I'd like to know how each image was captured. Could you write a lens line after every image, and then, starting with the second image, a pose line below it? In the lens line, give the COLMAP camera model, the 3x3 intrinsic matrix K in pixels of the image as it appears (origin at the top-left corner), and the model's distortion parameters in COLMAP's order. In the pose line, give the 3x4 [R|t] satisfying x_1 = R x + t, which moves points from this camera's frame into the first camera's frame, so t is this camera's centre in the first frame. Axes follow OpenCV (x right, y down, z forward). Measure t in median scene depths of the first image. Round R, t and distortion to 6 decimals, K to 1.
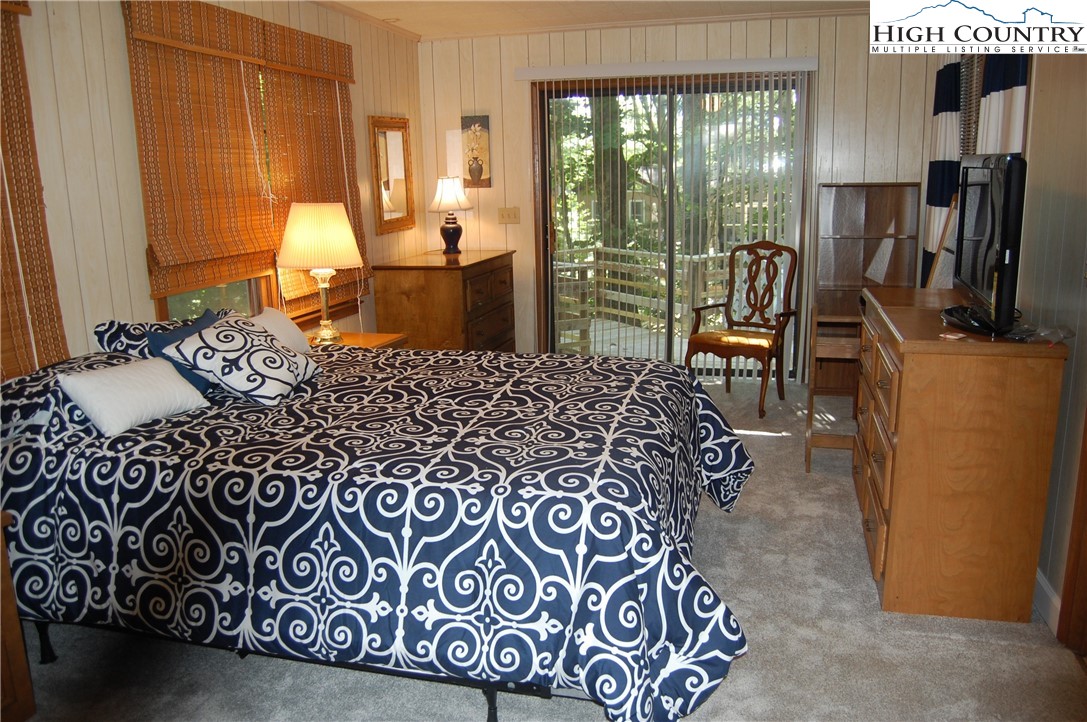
lens RADIAL K [[840.6, 0, 543.5], [0, 840.6, 361.0], [0, 0, 1]] dist [-0.109484, 0.005949]
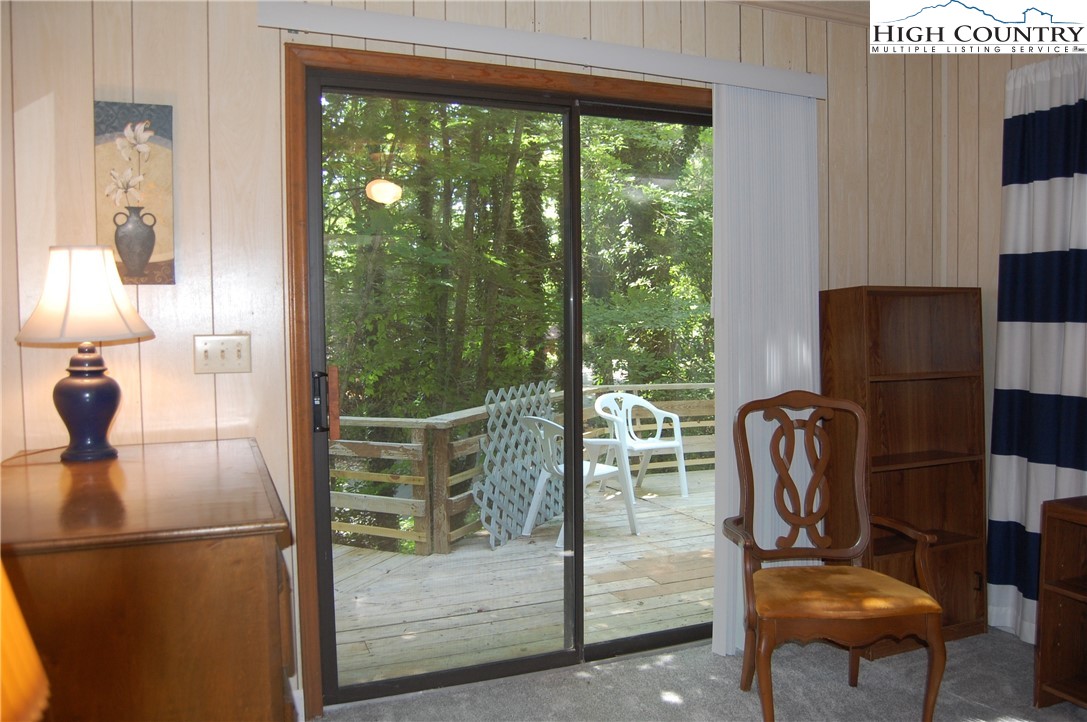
lens RADIAL K [[840.6, 0, 543.5], [0, 840.6, 361.0], [0, 0, 1]] dist [-0.109484, 0.005949]
pose [[0.800362, -0.015931, 0.599305, -0.161497], [0.112827, 0.985787, -0.124475, -0.104768], [-0.588804, 0.167243, 0.790784, 0.606856]]
